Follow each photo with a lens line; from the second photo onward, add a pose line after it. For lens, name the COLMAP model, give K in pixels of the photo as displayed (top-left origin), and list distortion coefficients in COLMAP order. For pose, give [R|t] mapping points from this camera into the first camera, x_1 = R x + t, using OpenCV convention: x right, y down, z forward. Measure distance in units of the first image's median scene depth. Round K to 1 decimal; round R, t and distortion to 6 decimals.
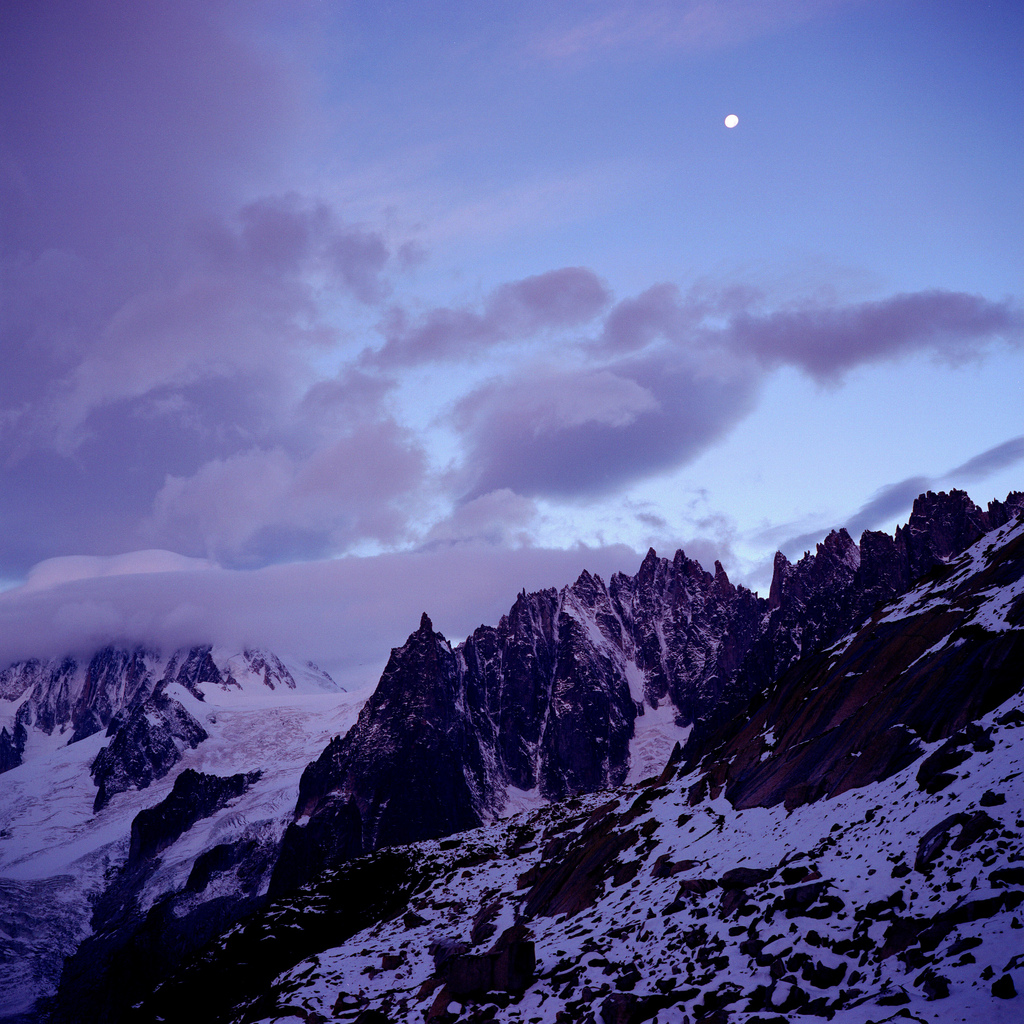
lens RADIAL K [[1409.5, 0, 508.8], [0, 1409.5, 509.1], [0, 0, 1]] dist [-0.013692, 0.000000]
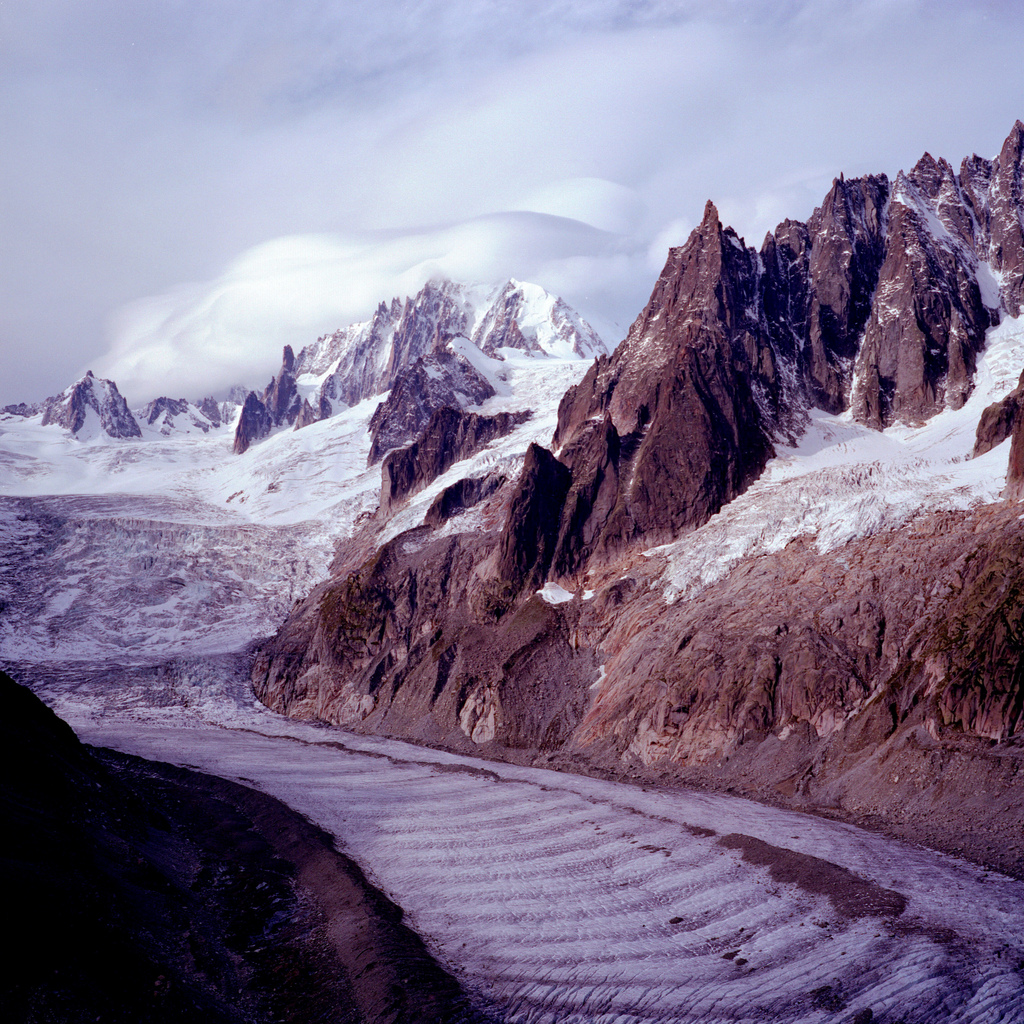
lens RADIAL K [[1409.5, 0, 489.2], [0, 1409.5, 493.5], [0, 0, 1]] dist [-0.013692, 0.000000]
pose [[0.962938, 0.008207, -0.269598, 0.036760], [0.040707, 0.983666, 0.175340, 0.093610], [0.266633, -0.179816, 0.946875, 0.187968]]
